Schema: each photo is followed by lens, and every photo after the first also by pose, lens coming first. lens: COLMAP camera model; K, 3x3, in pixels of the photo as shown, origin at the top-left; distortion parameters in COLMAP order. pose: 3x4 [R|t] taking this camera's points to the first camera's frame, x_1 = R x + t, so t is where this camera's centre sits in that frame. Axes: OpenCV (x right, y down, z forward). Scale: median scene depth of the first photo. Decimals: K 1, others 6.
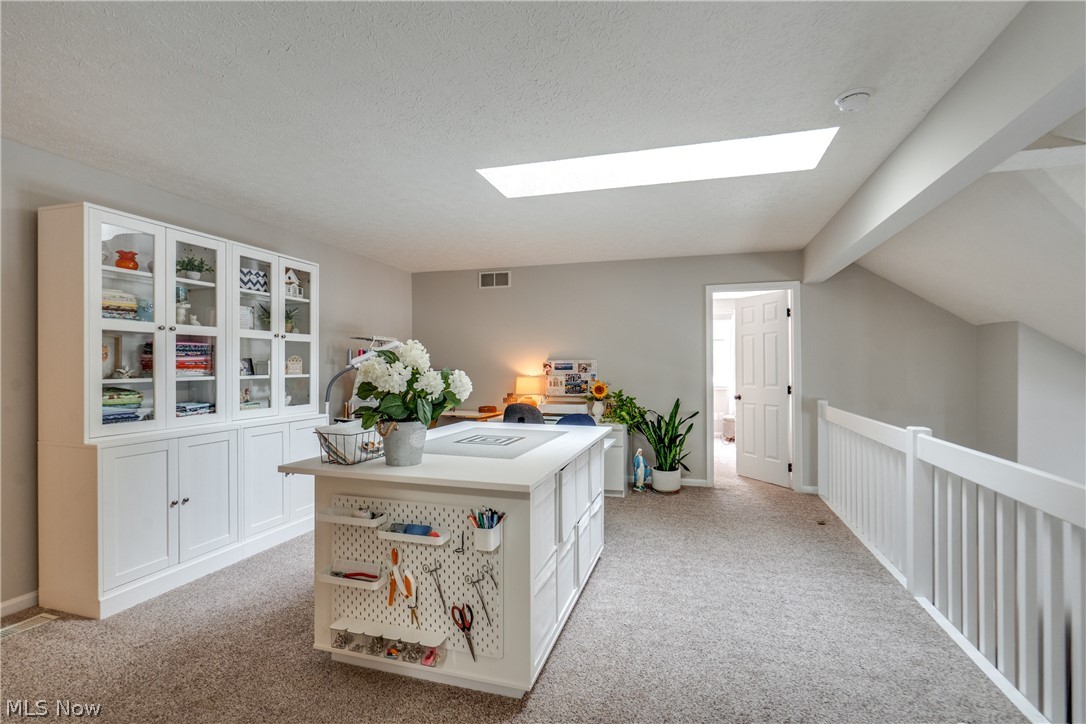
lens RADIAL K [[496.9, 0, 545.3], [0, 496.9, 365.7], [0, 0, 1]] dist [-0.005174, 0.001664]
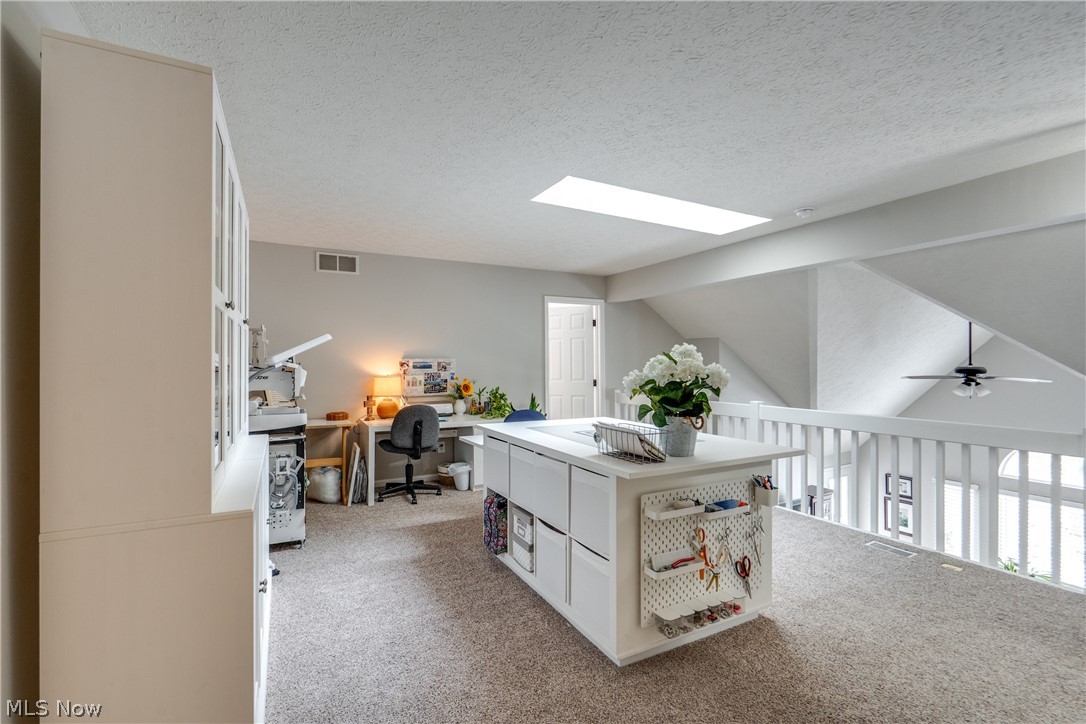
lens RADIAL K [[496.9, 0, 541.8], [0, 496.9, 361.6], [0, 0, 1]] dist [-0.005174, 0.001664]
pose [[0.705596, 0.001291, 0.708613, -0.484623], [0.000822, 0.999996, -0.002640, -0.002722], [-0.708614, 0.002445, 0.705592, 0.164110]]
